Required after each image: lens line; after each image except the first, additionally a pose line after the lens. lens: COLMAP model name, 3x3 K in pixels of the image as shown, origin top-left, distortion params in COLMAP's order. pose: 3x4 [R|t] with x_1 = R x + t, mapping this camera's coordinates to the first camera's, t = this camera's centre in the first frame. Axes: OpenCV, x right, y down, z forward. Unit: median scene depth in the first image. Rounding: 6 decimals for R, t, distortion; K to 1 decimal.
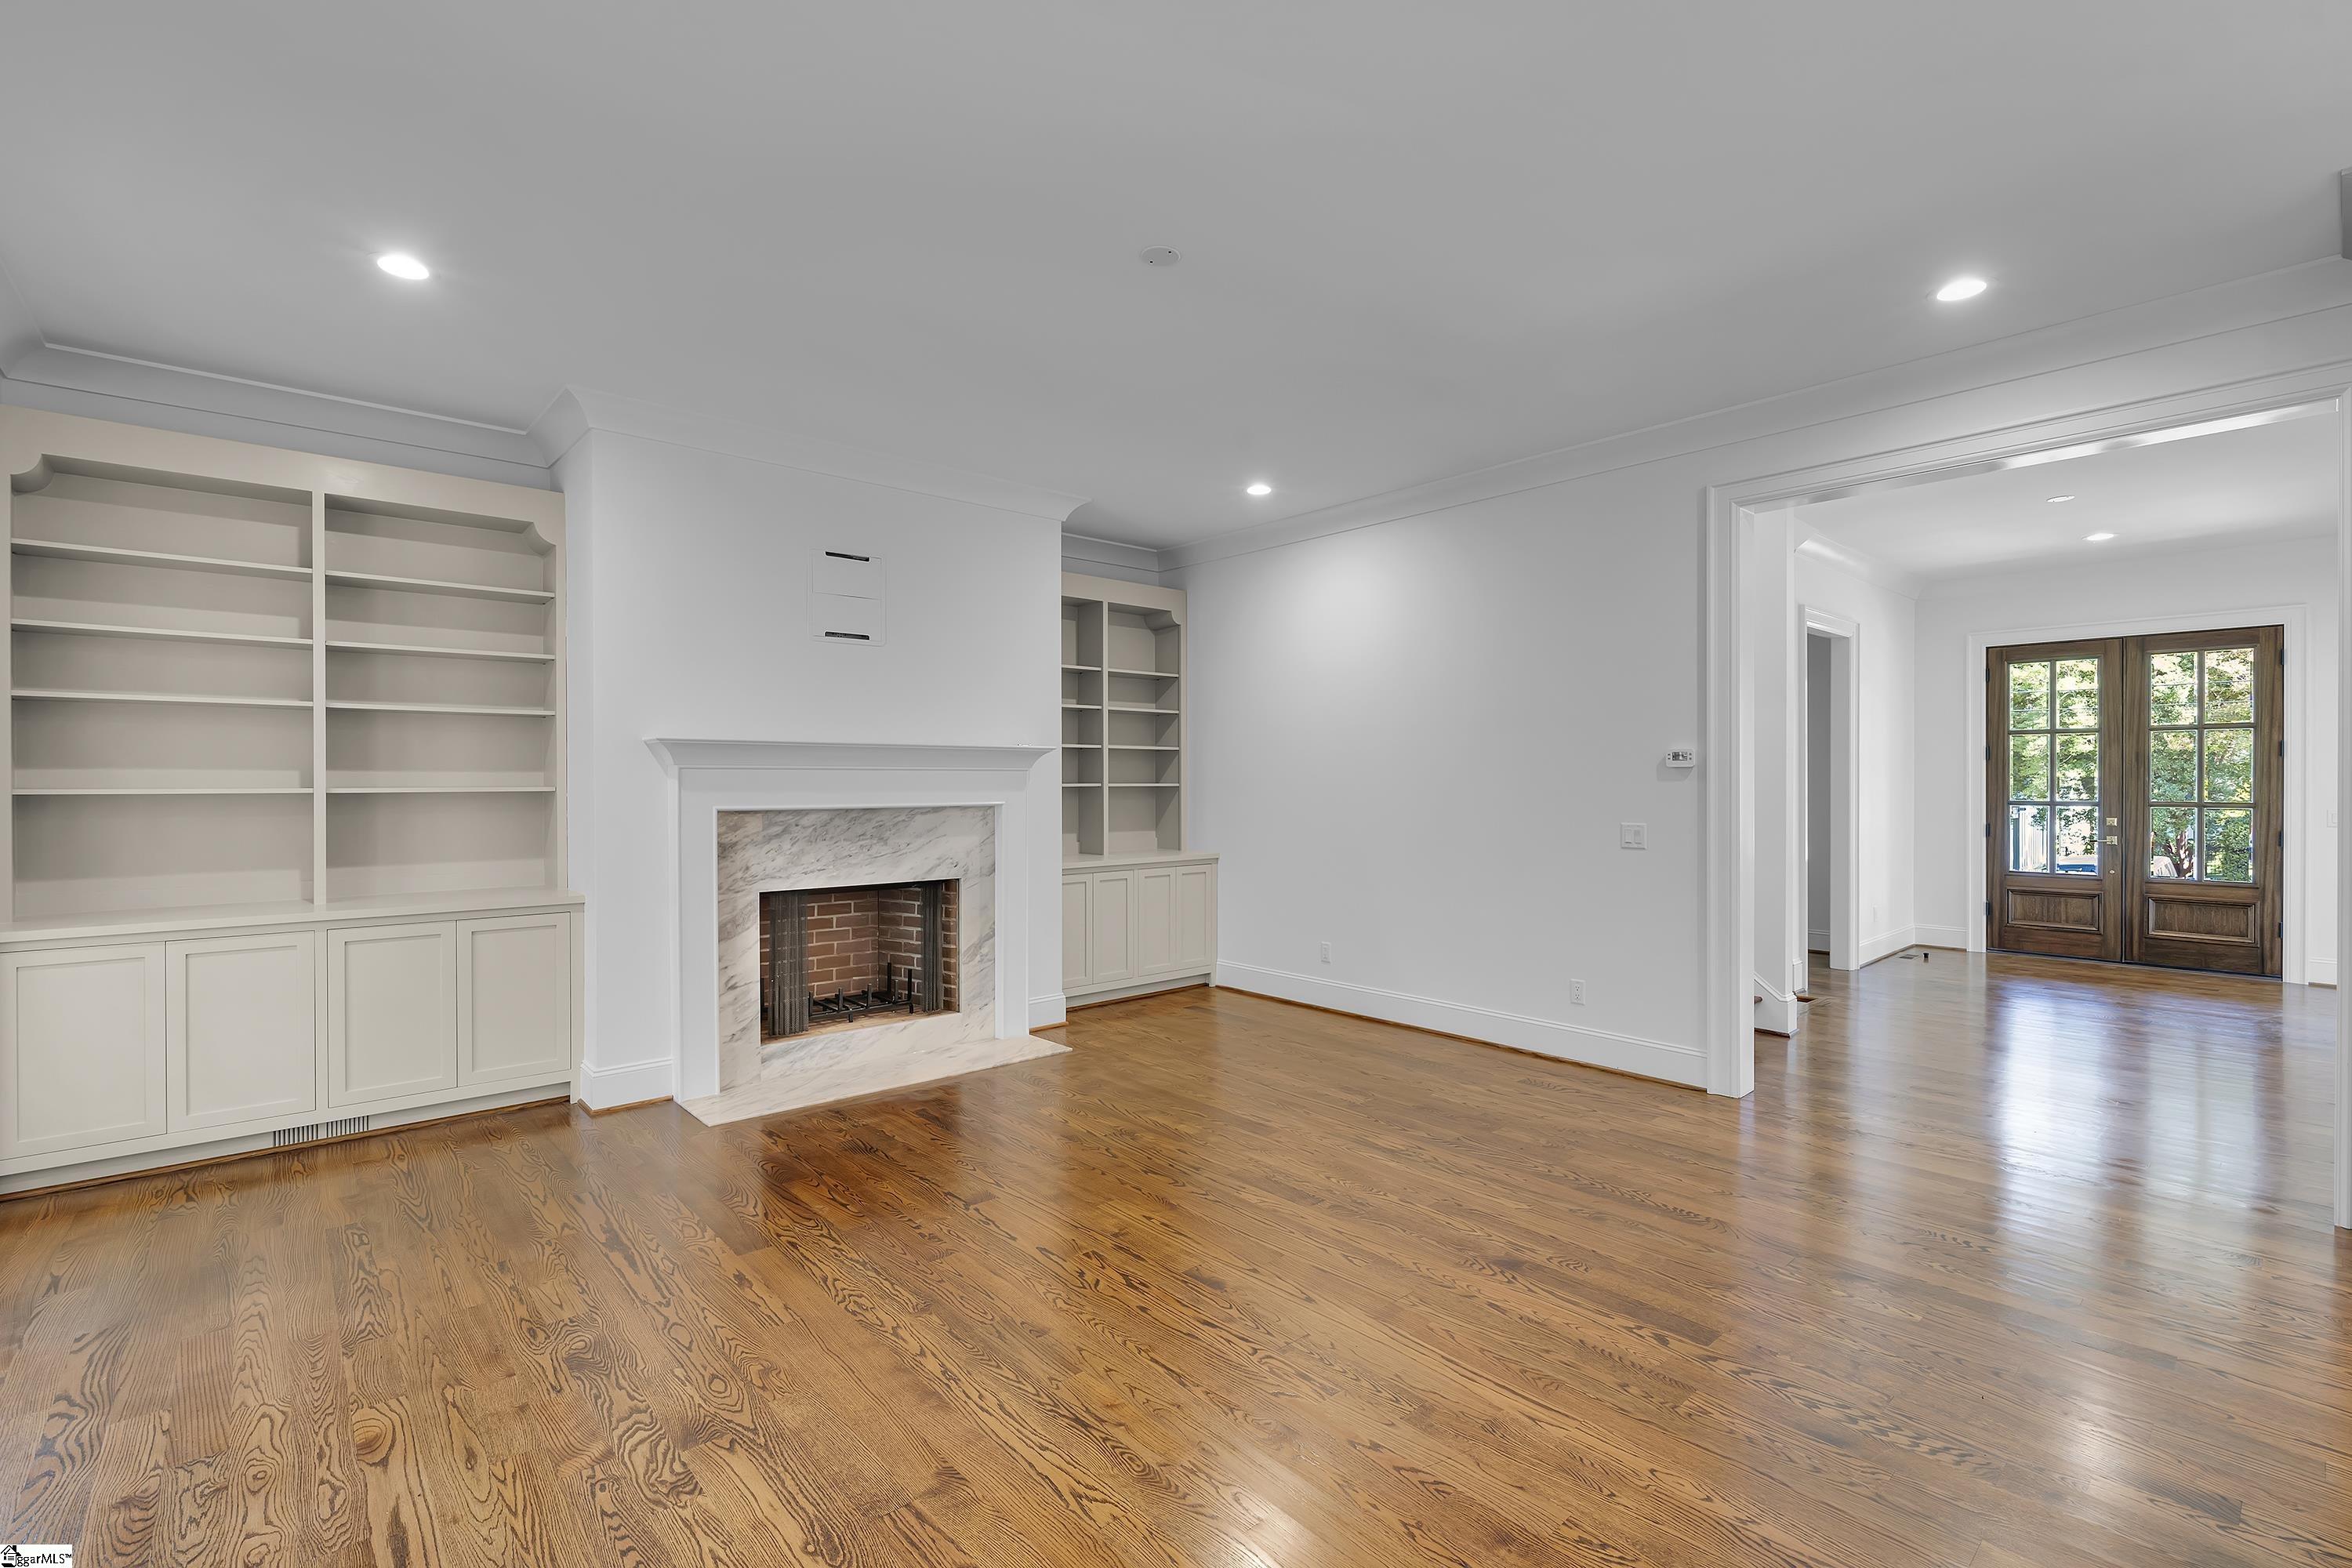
lens RADIAL K [[1049.5, 0, 1216.4], [0, 1049.5, 785.4], [0, 0, 1]] dist [-0.004011, -0.000564]
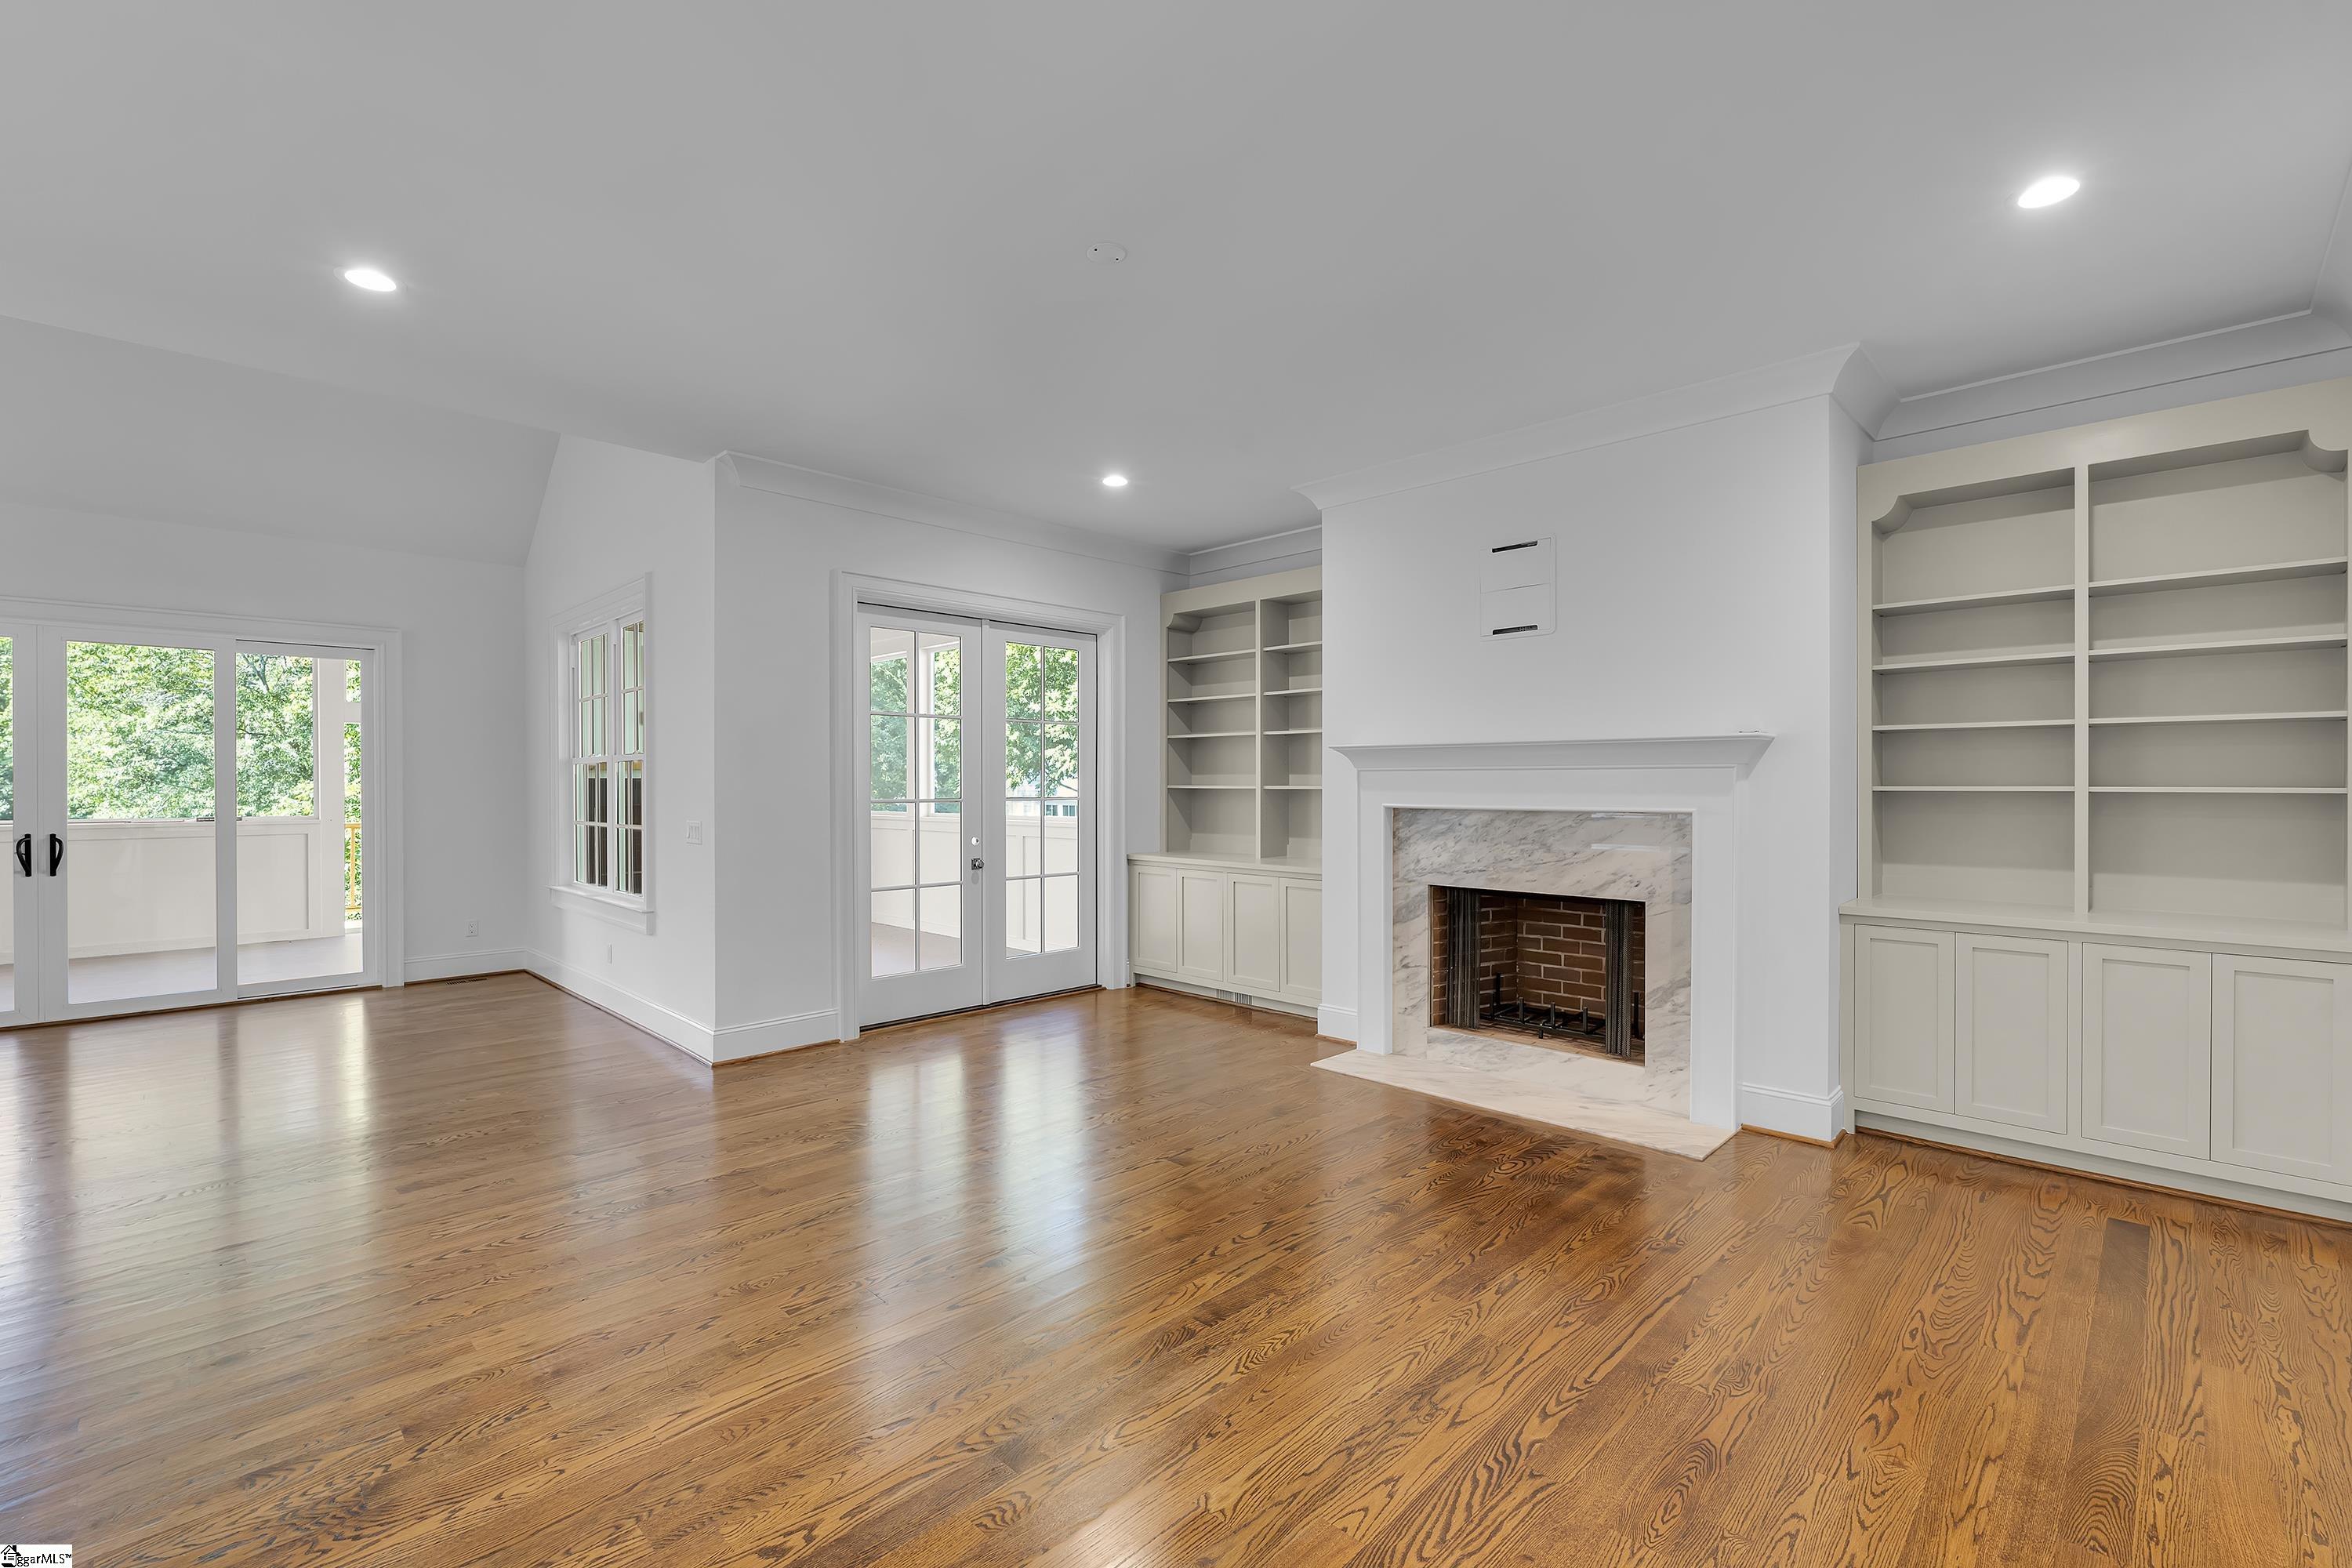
lens RADIAL K [[1049.5, 0, 1170.5], [0, 1049.5, 791.4], [0, 0, 1]] dist [-0.004011, -0.000564]
pose [[0.043095, 0.006596, -0.999049, 0.600016], [-0.004506, 0.999969, 0.006408, -0.000058], [0.999061, 0.004225, 0.043124, 0.652285]]
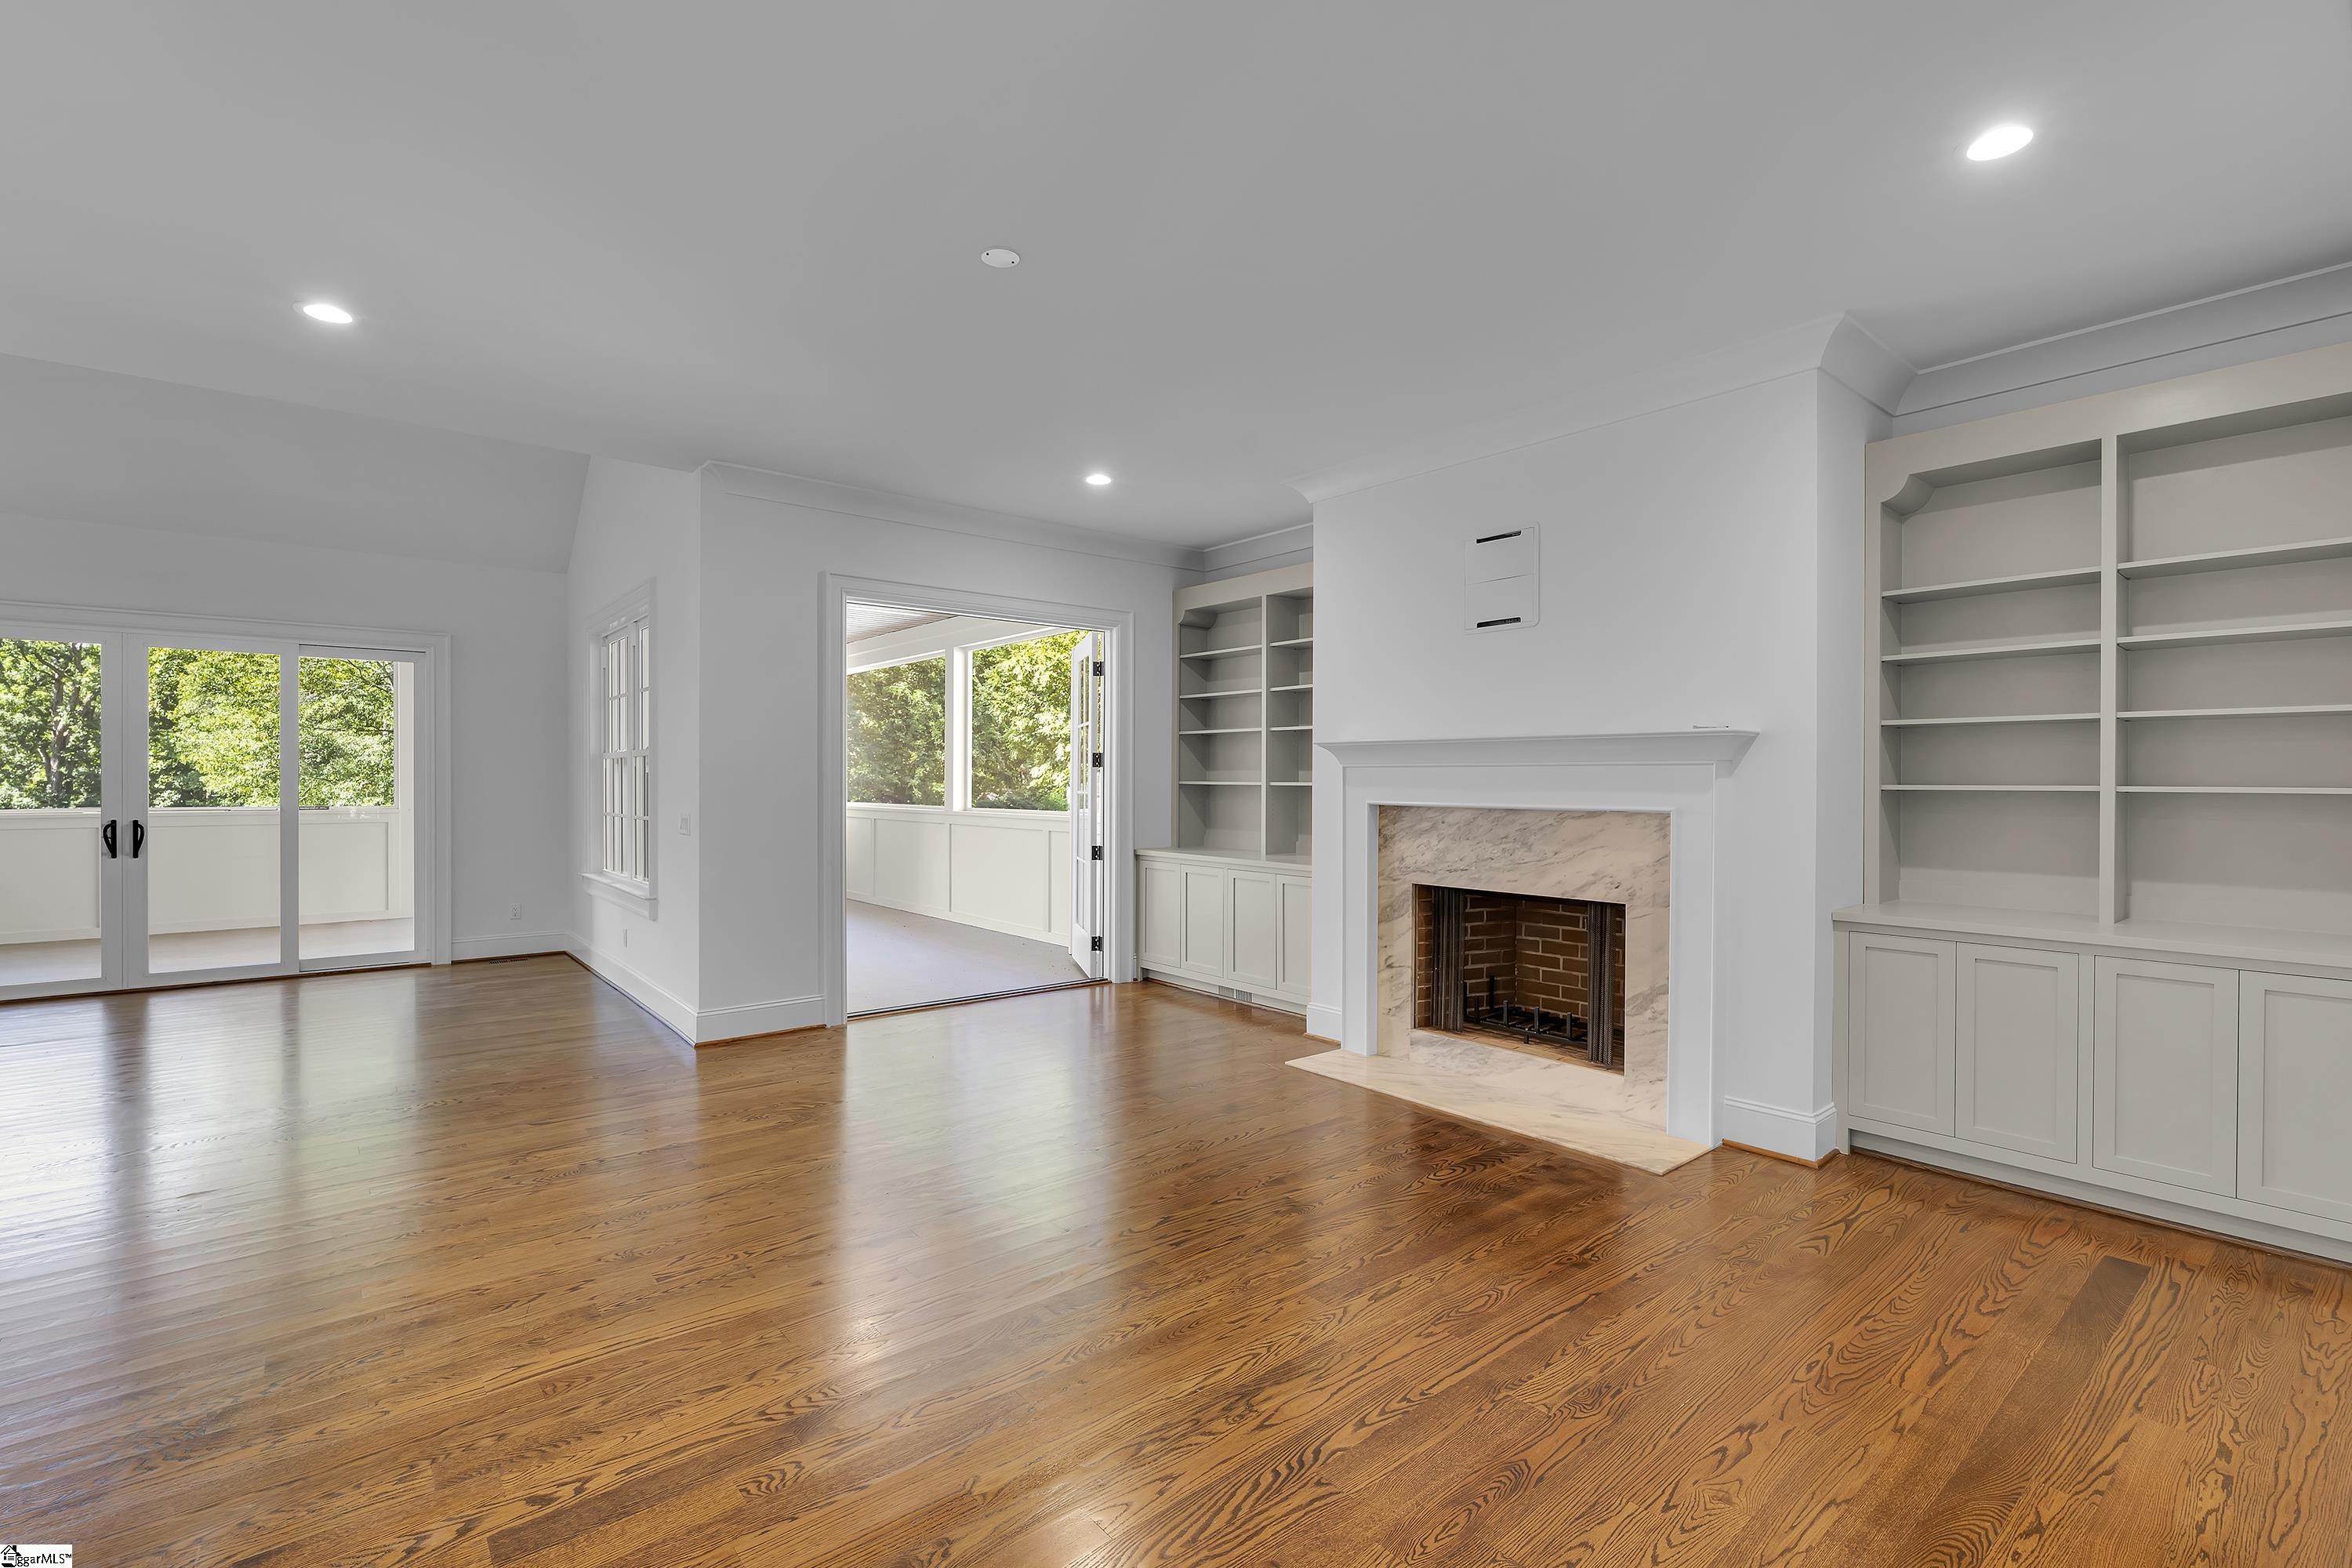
lens RADIAL K [[1049.5, 0, 1180.9], [0, 1049.5, 785.9], [0, 0, 1]] dist [-0.004011, -0.000564]
pose [[-0.057293, 0.004857, -0.998346, 0.602333], [-0.008758, 0.999947, 0.005368, -0.000092], [0.998319, 0.009051, -0.057247, 0.783972]]
